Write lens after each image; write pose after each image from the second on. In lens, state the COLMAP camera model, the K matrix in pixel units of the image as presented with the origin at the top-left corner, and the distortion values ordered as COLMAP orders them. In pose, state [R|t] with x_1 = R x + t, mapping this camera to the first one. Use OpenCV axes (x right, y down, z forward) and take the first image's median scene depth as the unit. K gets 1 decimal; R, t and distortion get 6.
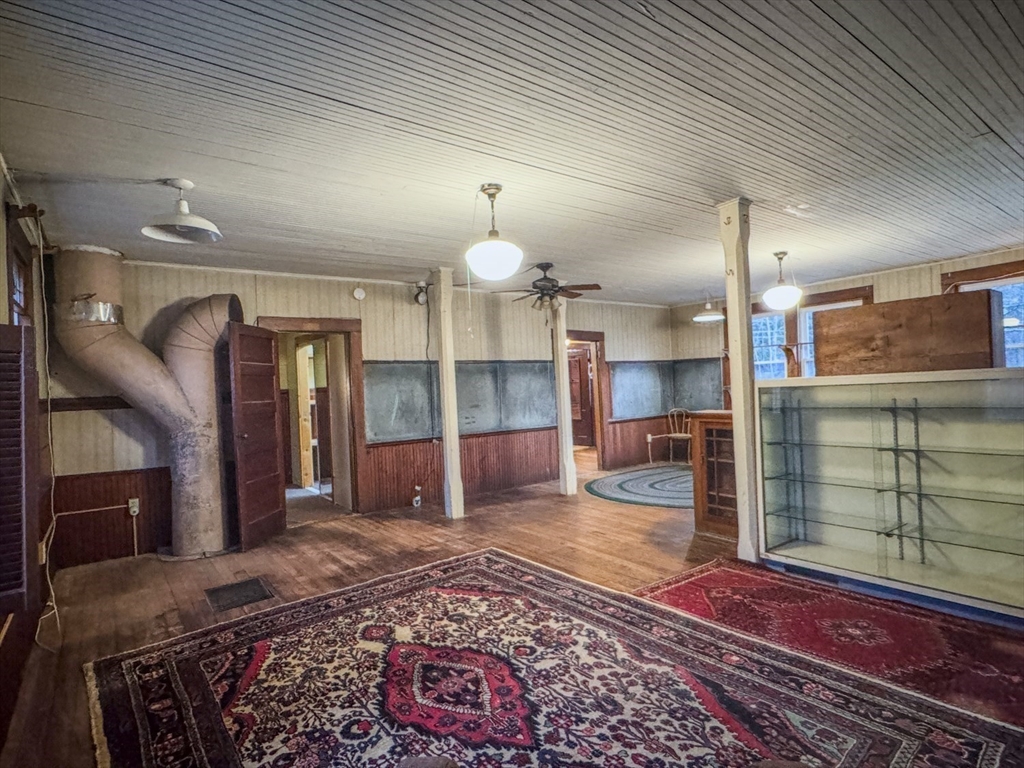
lens RADIAL K [[543.1, 0, 510.9], [0, 543.1, 387.4], [0, 0, 1]] dist [-0.001285, -0.000231]
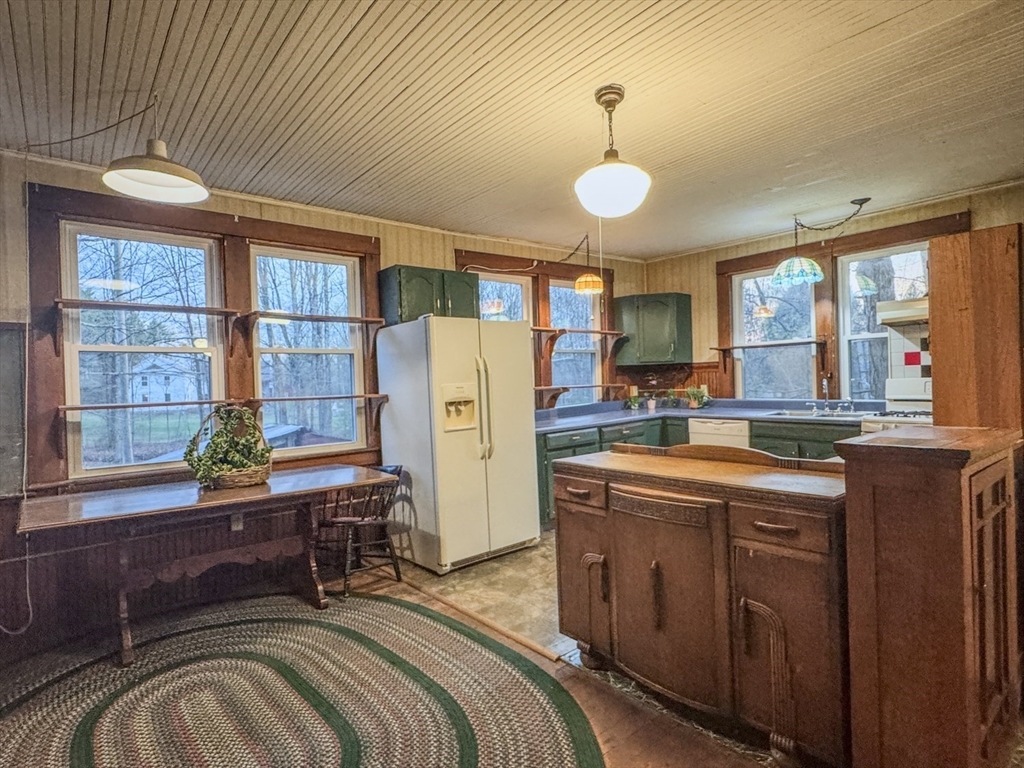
lens RADIAL K [[543.1, 0, 510.9], [0, 543.1, 387.4], [0, 0, 1]] dist [-0.001285, -0.000231]
pose [[-0.053862, 0.037619, 0.997840, 0.083541], [0.038945, 0.998609, -0.035546, 0.021196], [-0.997789, 0.036946, -0.055252, 1.726238]]
